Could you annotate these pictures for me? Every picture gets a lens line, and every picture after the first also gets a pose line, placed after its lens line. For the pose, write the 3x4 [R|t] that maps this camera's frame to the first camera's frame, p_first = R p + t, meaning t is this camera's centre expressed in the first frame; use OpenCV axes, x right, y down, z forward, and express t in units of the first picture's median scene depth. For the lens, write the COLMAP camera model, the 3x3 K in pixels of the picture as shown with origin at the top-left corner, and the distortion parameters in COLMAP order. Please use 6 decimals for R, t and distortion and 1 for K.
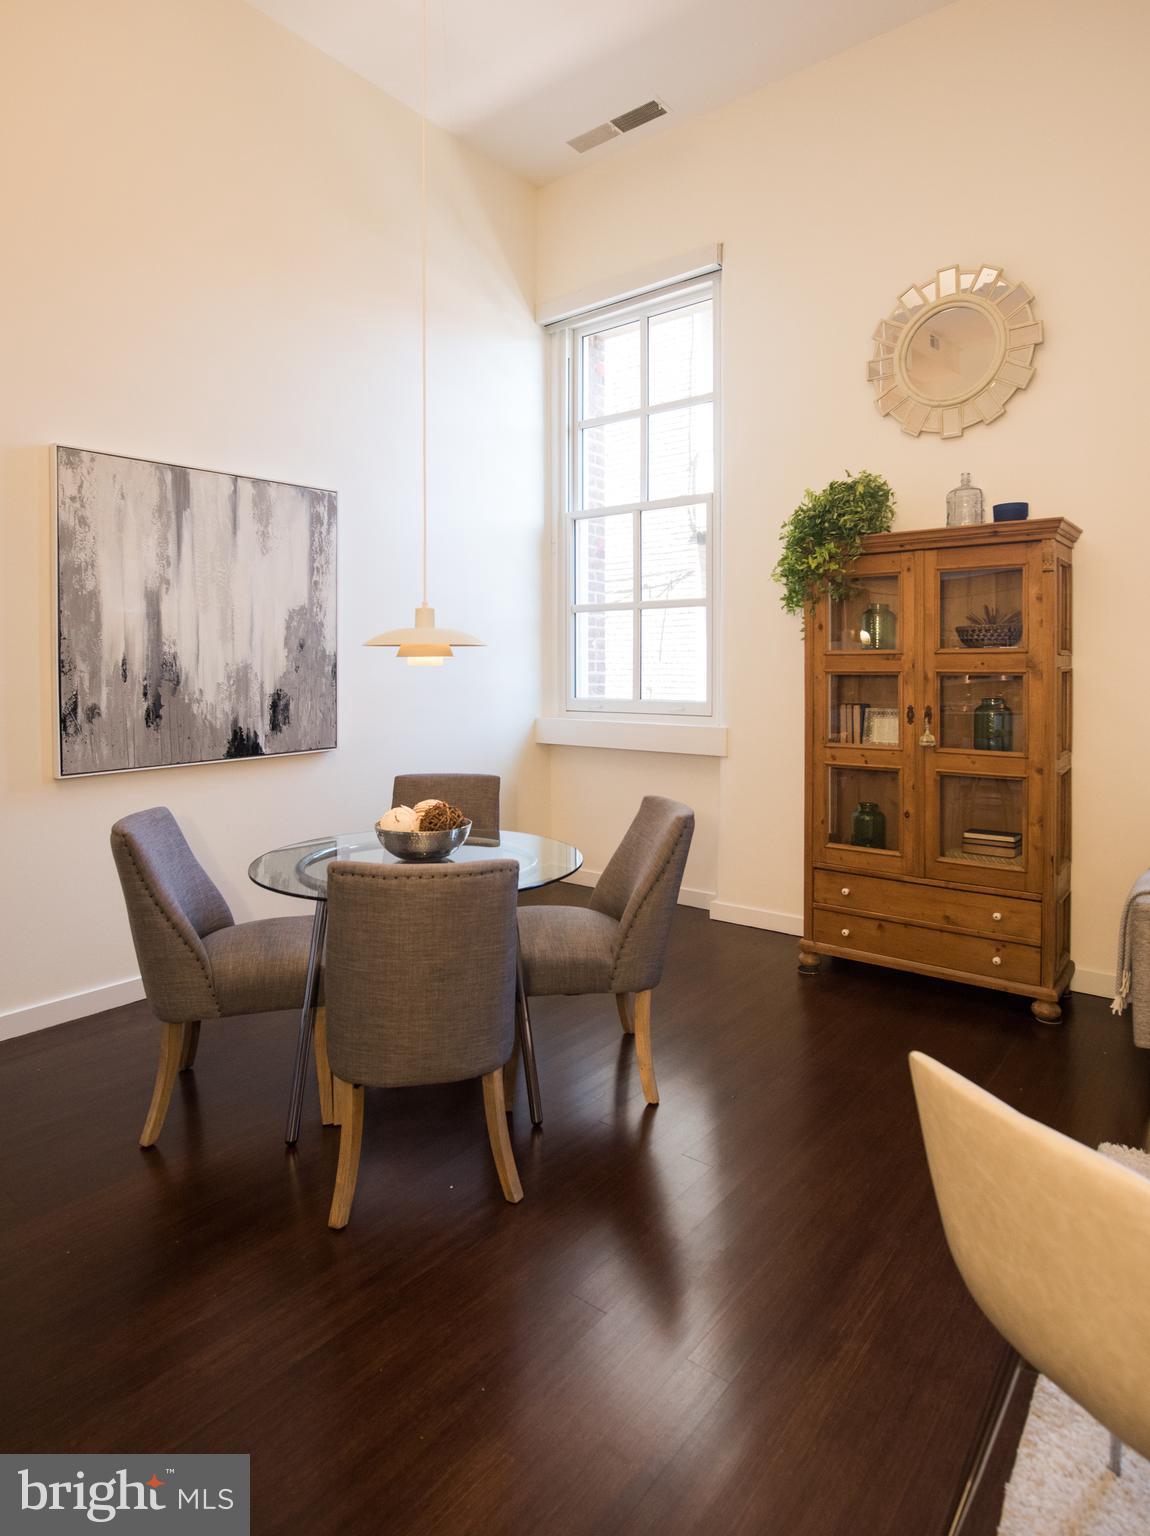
lens RADIAL K [[868.0, 0, 605.9], [0, 868.0, 674.2], [0, 0, 1]] dist [-0.010490, -0.004300]
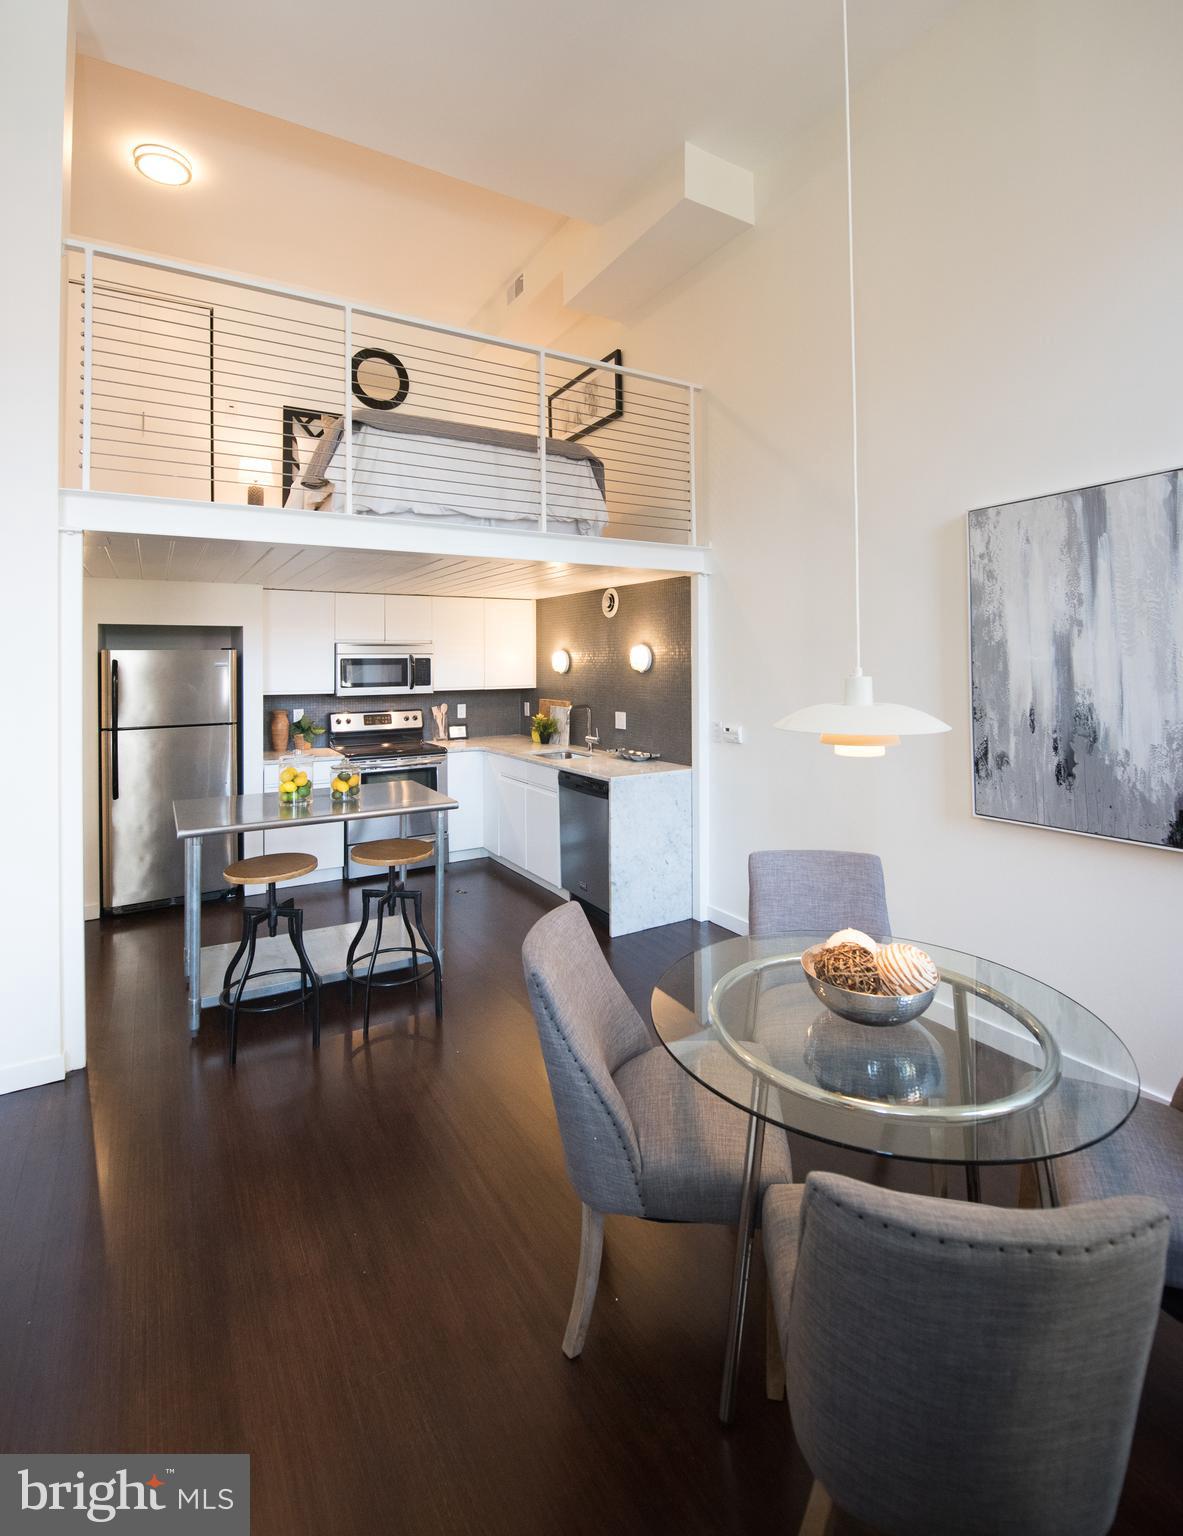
lens RADIAL K [[736.9, 0, 571.0], [0, 736.9, 659.2], [0, 0, 1]] dist [-0.006023, -0.001077]
pose [[-0.388067, 0.000112, -0.921631, 0.374802], [-0.002595, 0.999996, 0.001214, -0.068721], [0.921628, 0.002863, -0.388065, 0.802386]]
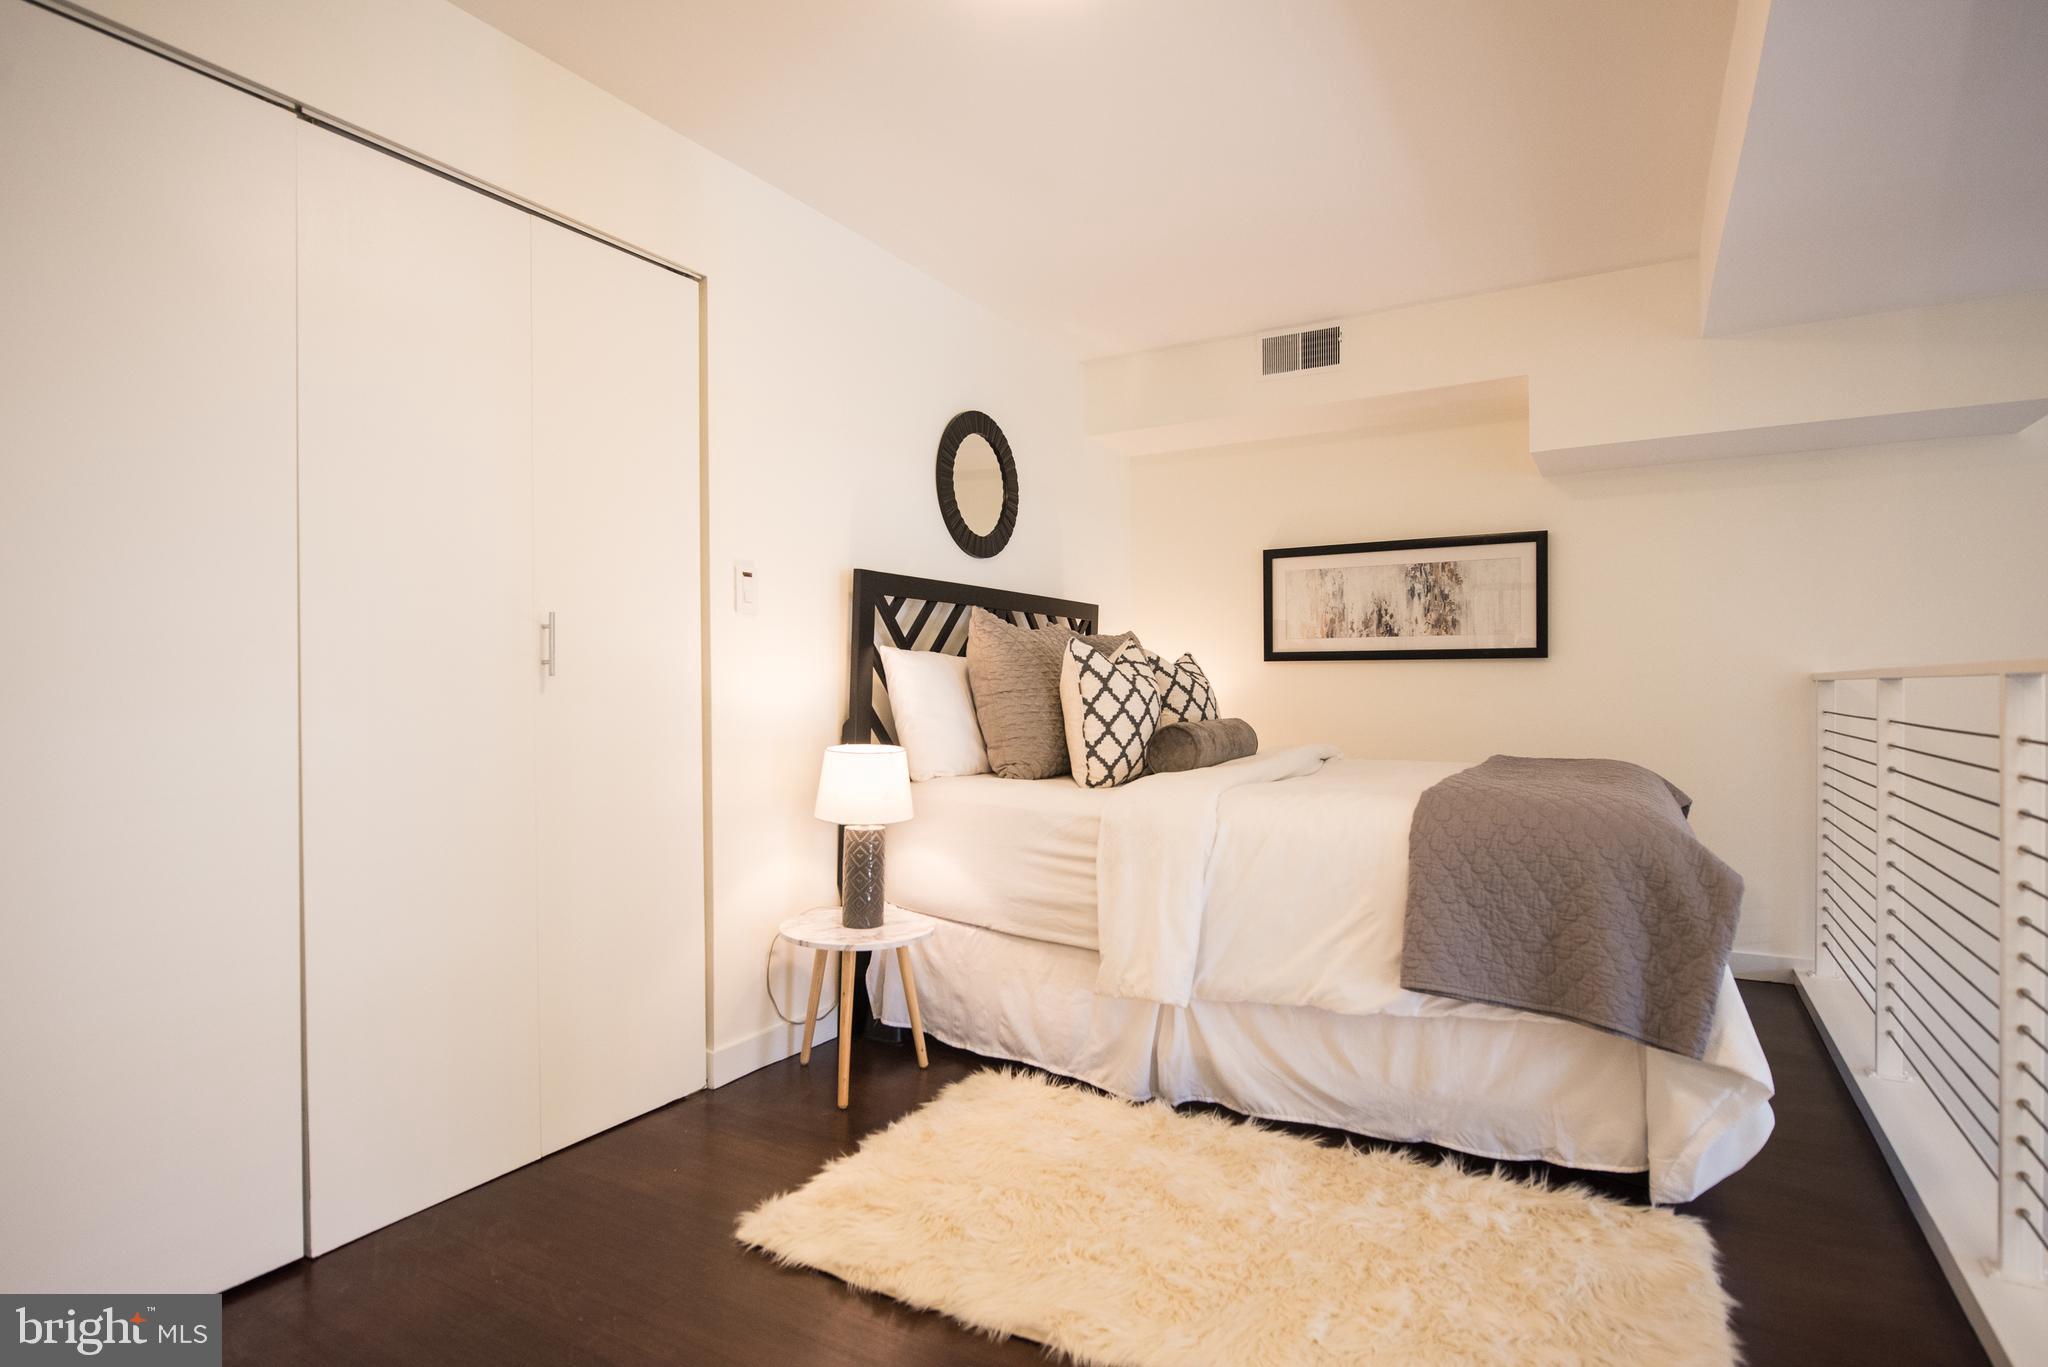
lens RADIAL K [[1060.3, 0, 1021.3], [0, 1060.3, 682.7], [0, 0, 1]] dist [-0.007788, -0.003836]
pose [[0.125680, -0.000198, -0.992071, 0.014376], [-0.010827, 0.999940, -0.001572, -0.517110], [0.992012, 0.010938, 0.125671, -0.353310]]
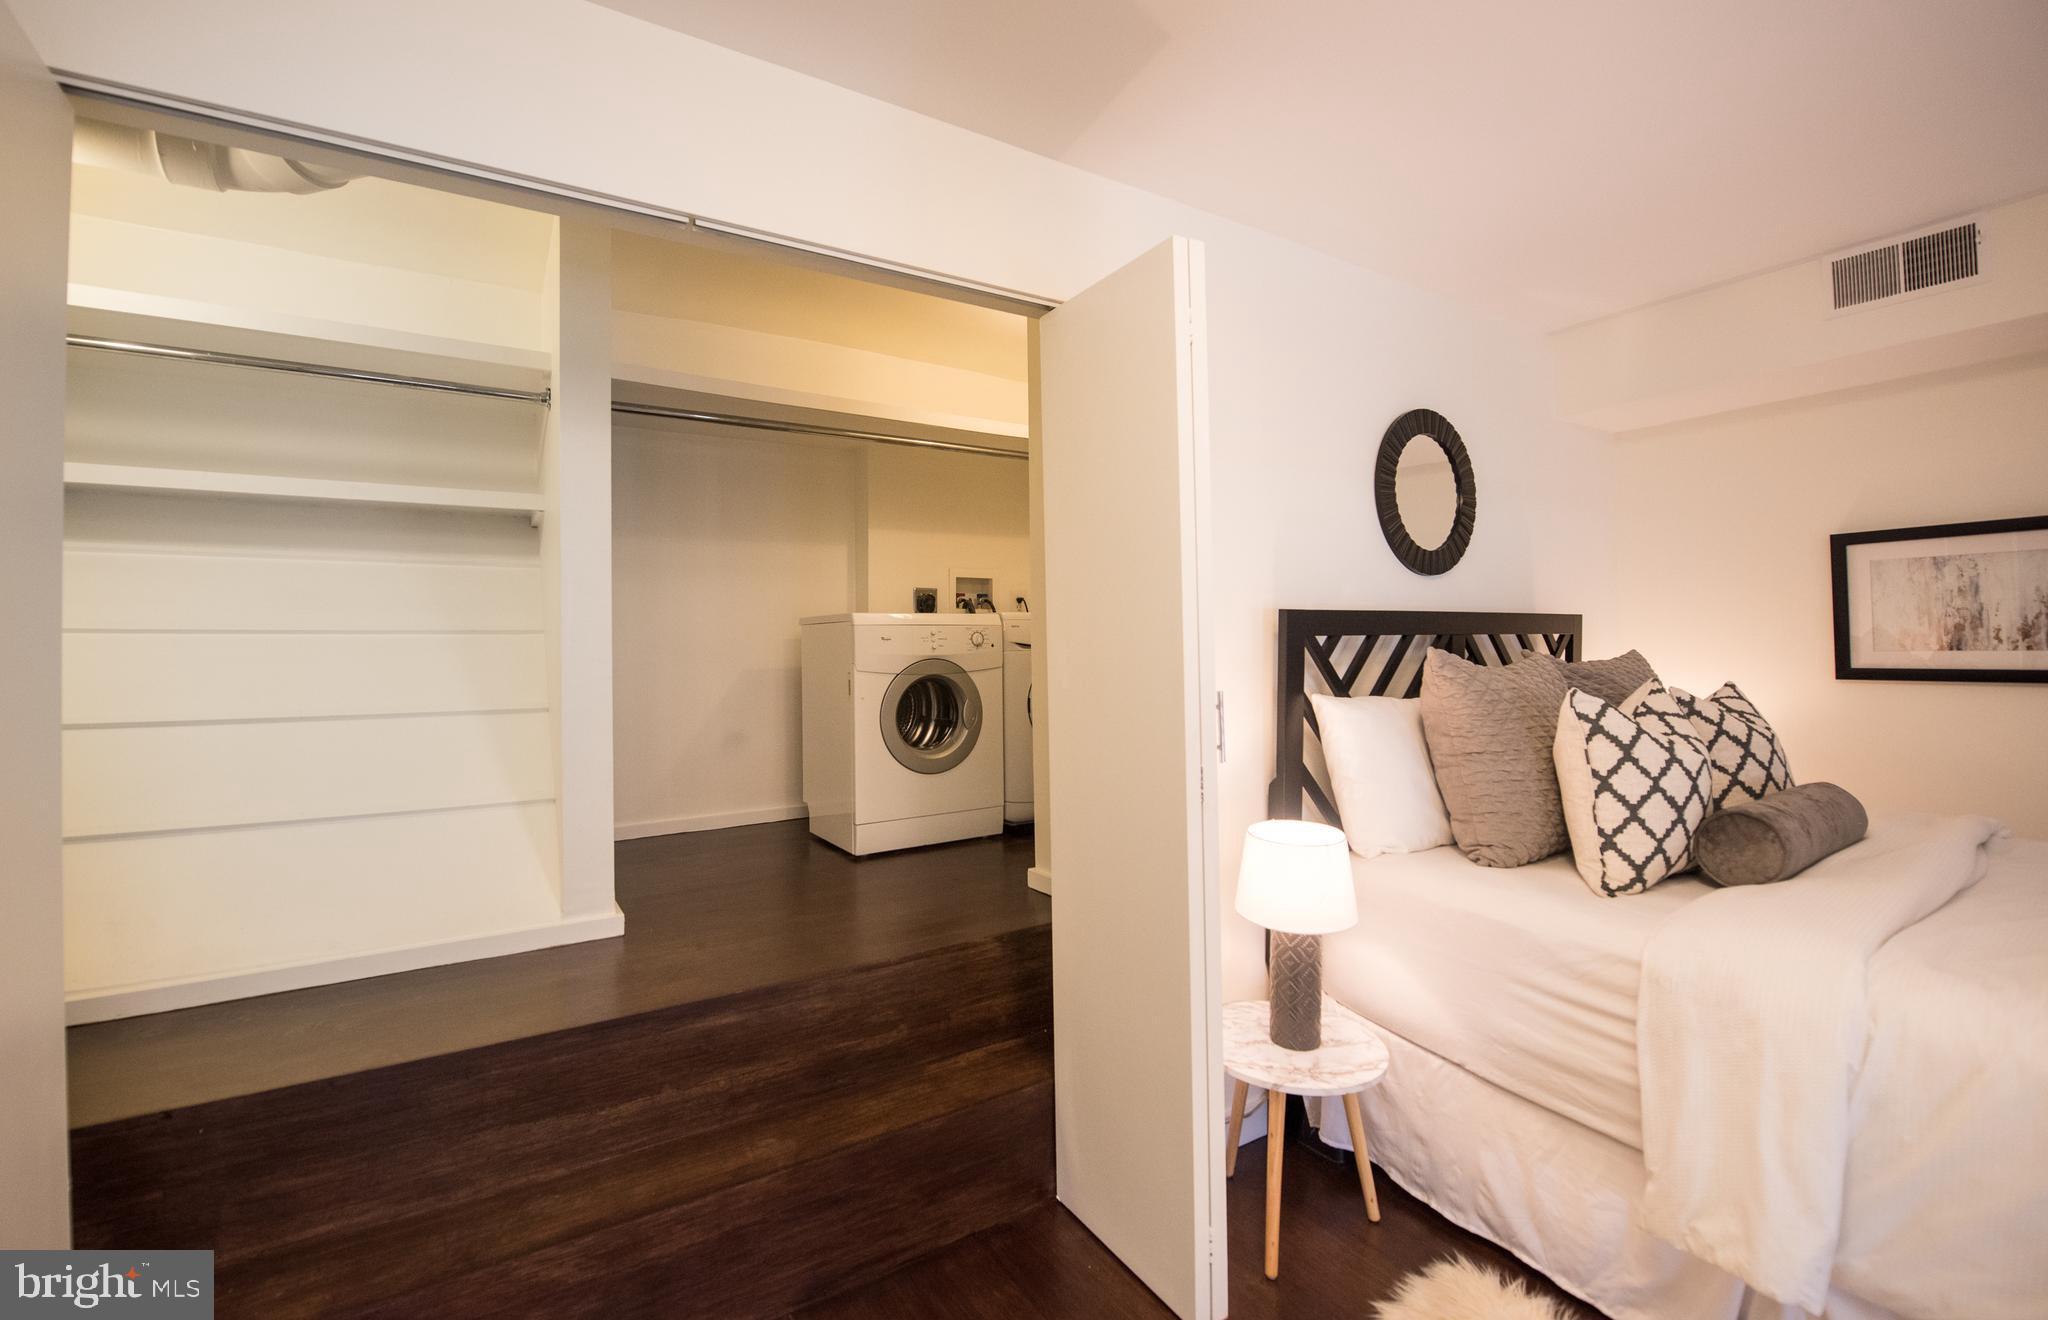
lens RADIAL K [[861.6, 0, 987.0], [0, 861.6, 628.1], [0, 0, 1]] dist [-0.021919, -0.000162]
pose [[-0.360330, -0.010689, -0.932764, -0.202520], [0.004069, 0.999907, -0.013031, -0.587642], [0.932816, -0.008491, -0.360253, -0.354140]]
